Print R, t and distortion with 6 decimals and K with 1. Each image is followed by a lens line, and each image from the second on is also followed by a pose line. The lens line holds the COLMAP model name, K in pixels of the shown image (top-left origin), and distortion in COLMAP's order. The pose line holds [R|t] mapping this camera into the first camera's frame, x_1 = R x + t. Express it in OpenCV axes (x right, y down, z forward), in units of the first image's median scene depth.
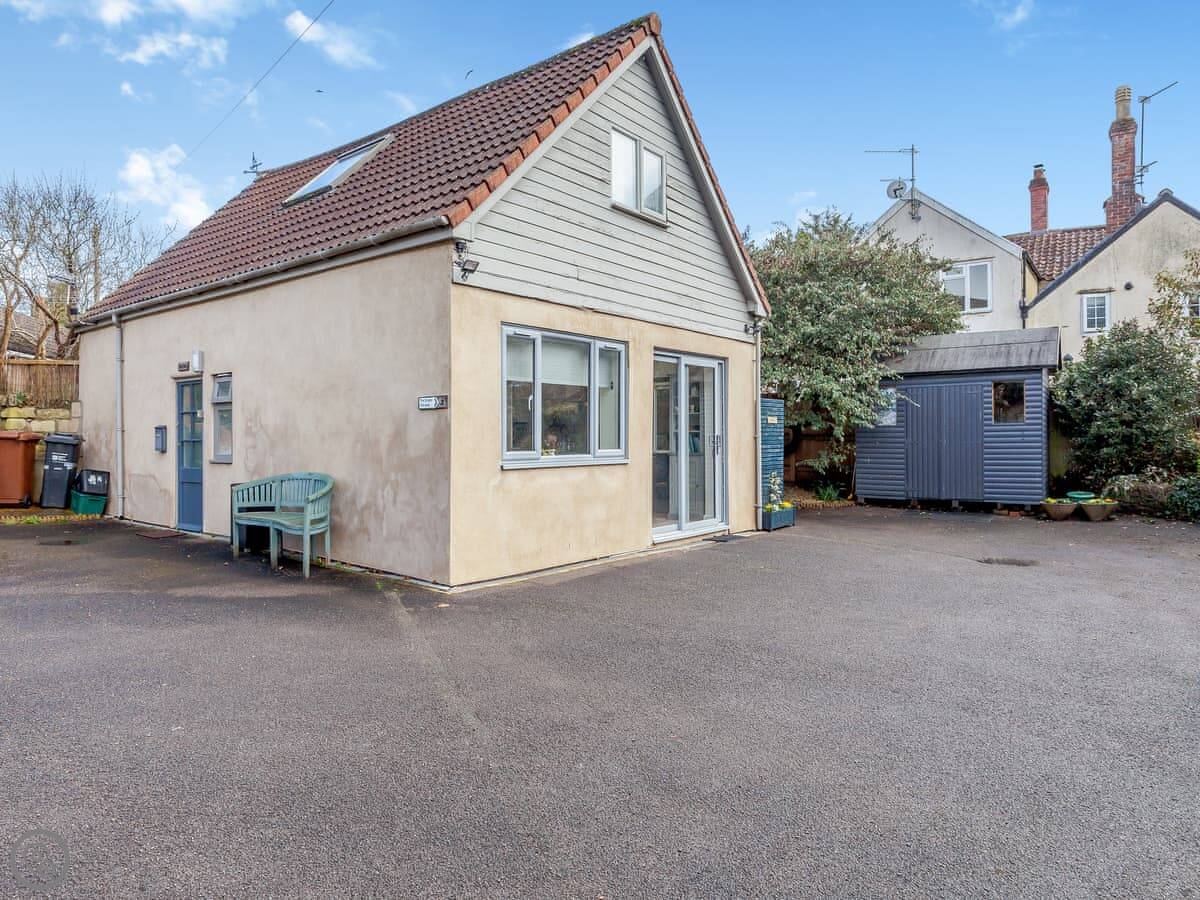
lens RADIAL K [[738.5, 0, 600.0], [0, 738.5, 450.0], [0, 0, 1]] dist [-0.002410, 0.001794]
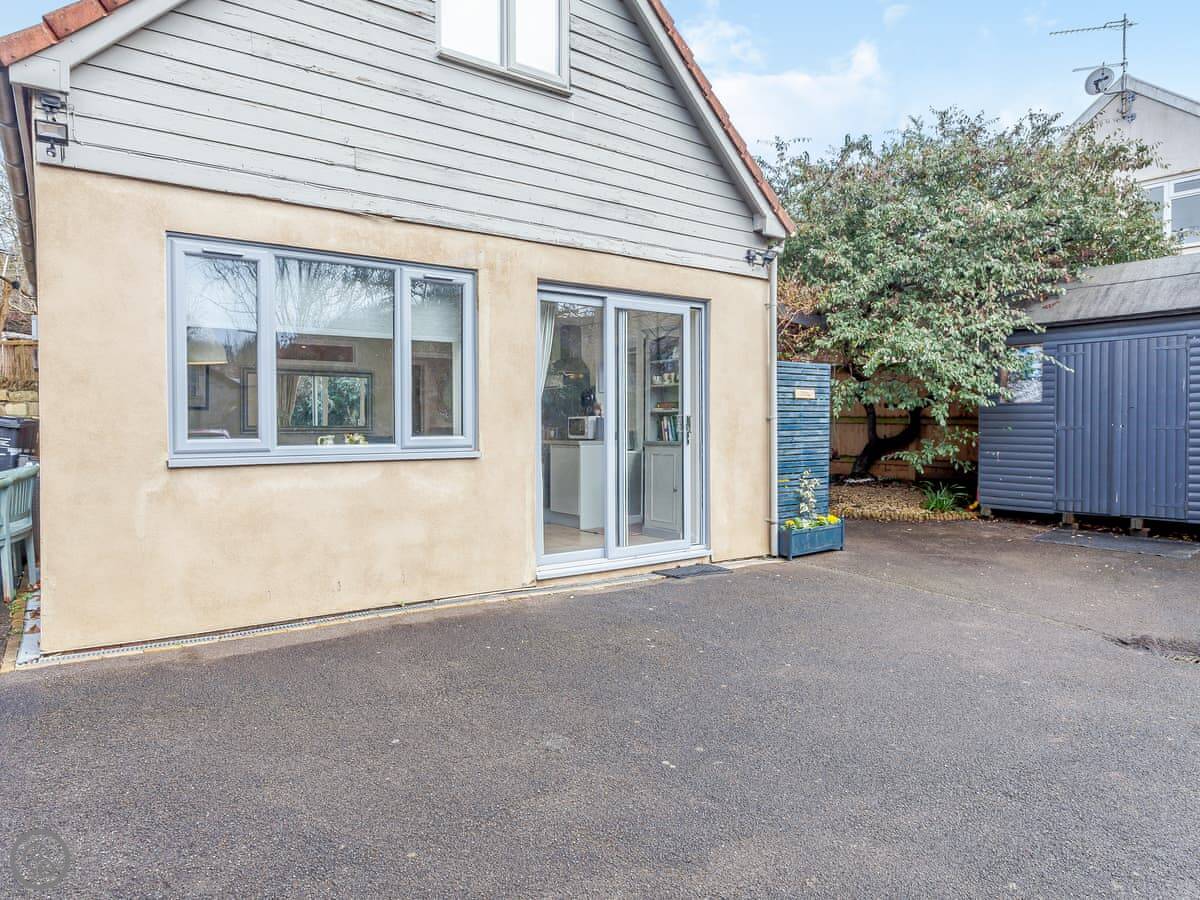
lens RADIAL K [[738.5, 0, 600.0], [0, 738.5, 450.0], [0, 0, 1]] dist [-0.002410, 0.001794]
pose [[0.963369, 0.009113, -0.268025, 0.246146], [-0.004164, 0.999810, 0.019027, -0.001206], [0.268147, -0.017214, 0.963224, 0.313585]]
